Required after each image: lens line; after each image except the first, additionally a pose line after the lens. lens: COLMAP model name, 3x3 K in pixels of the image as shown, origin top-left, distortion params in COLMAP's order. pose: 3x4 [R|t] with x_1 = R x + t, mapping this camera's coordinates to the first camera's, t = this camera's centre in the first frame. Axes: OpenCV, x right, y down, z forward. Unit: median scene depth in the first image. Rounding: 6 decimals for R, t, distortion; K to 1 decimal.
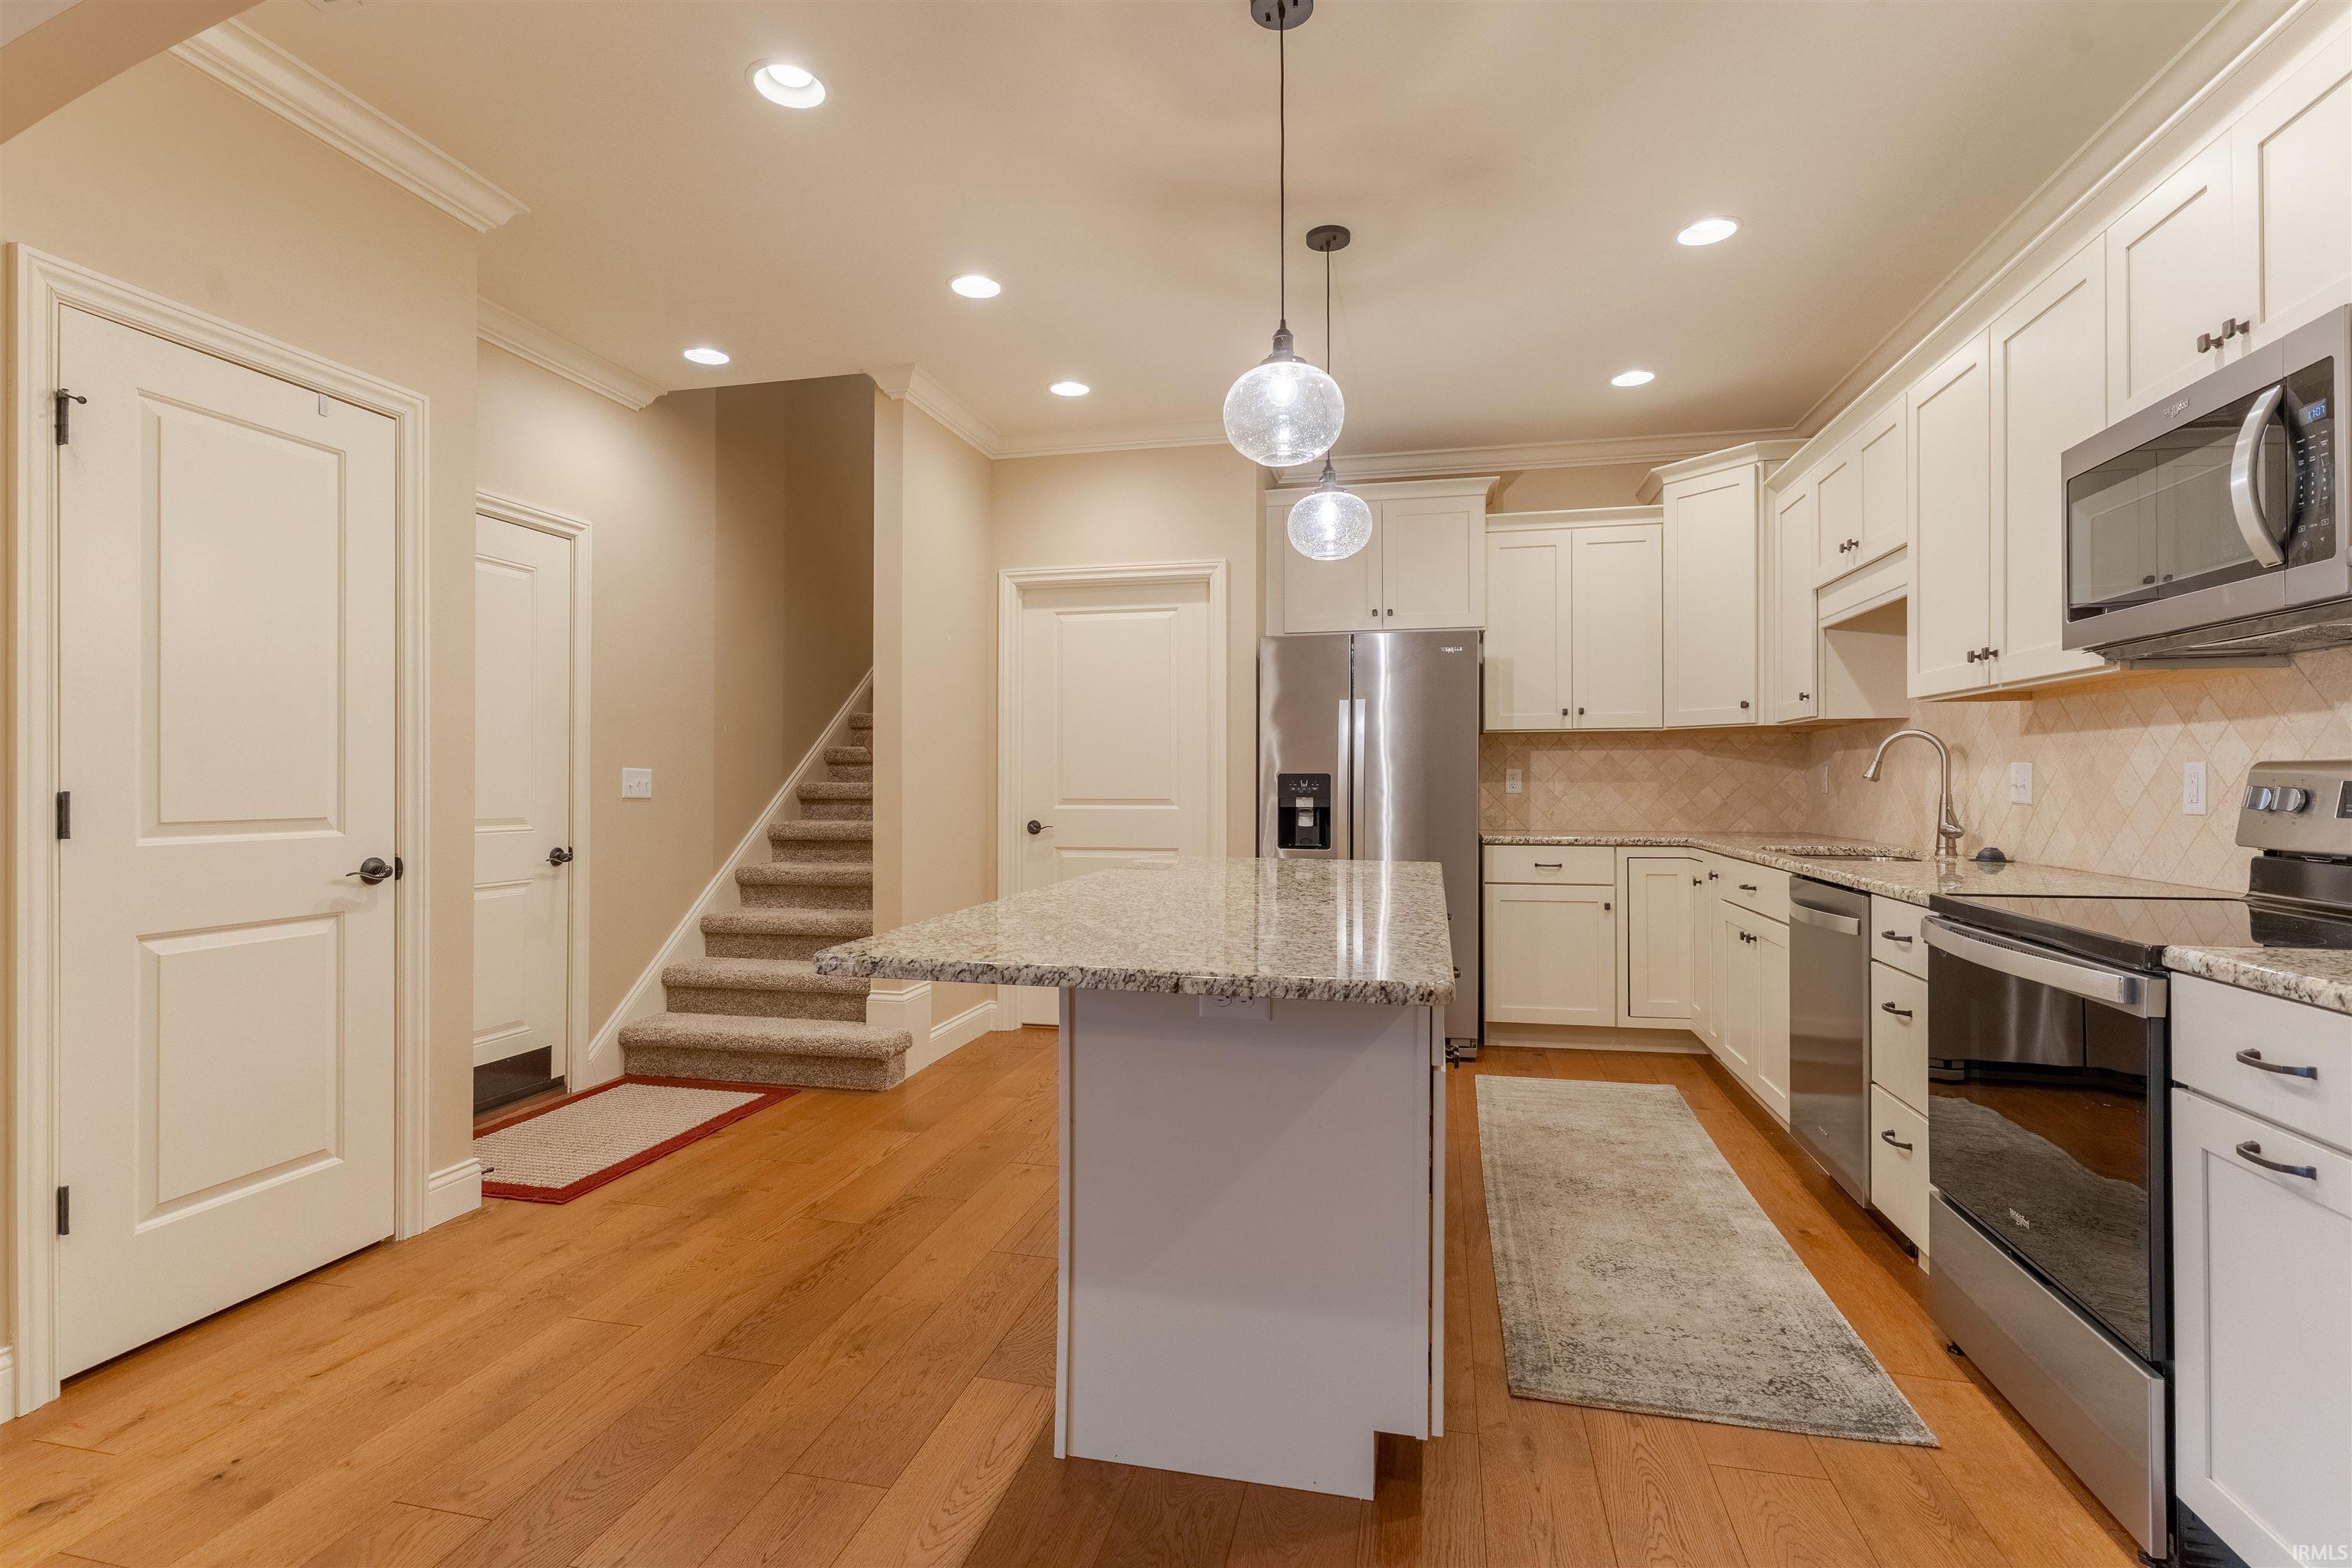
lens RADIAL K [[1137.9, 0, 1167.2], [0, 1137.9, 780.9], [0, 0, 1]] dist [0.001103, 0.000599]
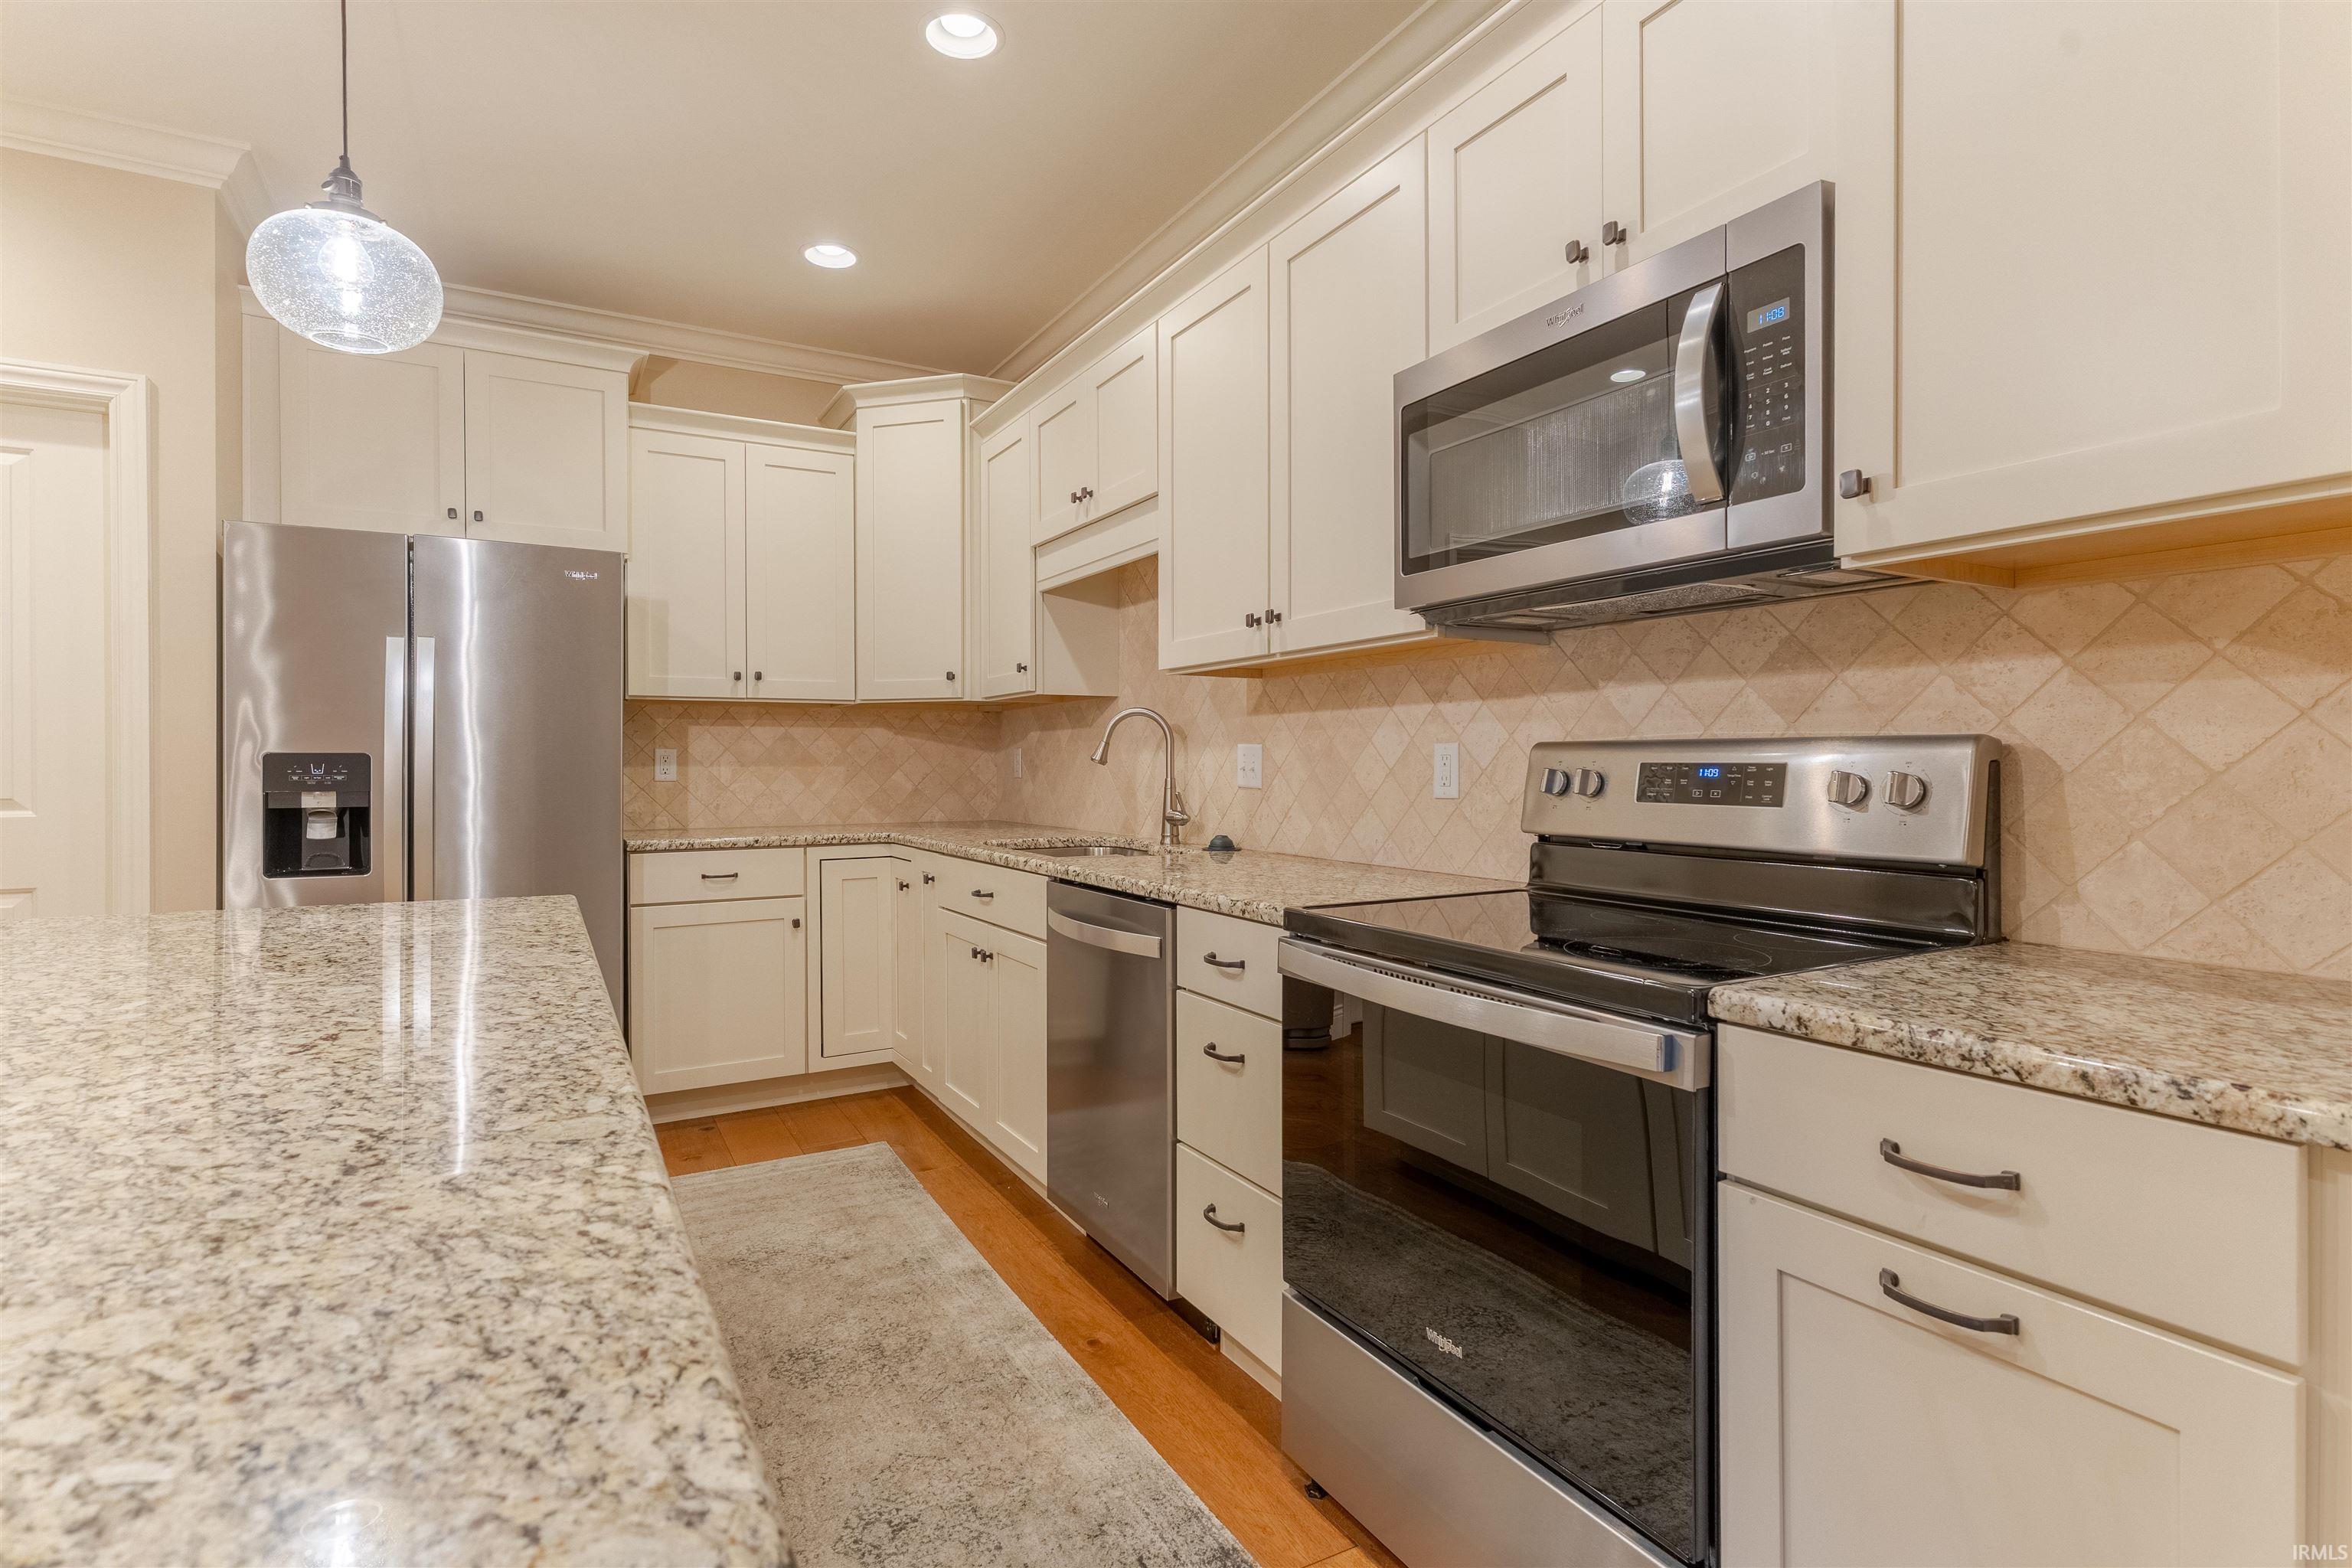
lens RADIAL K [[1132.5, 0, 1171.3], [0, 1132.5, 767.1], [0, 0, 1]] dist [0.002623, 0.000465]
pose [[0.736237, -0.002486, 0.676720, 0.053782], [0.001375, 0.999997, 0.002178, 0.000610], [-0.676723, -0.000673, 0.736238, 0.283773]]
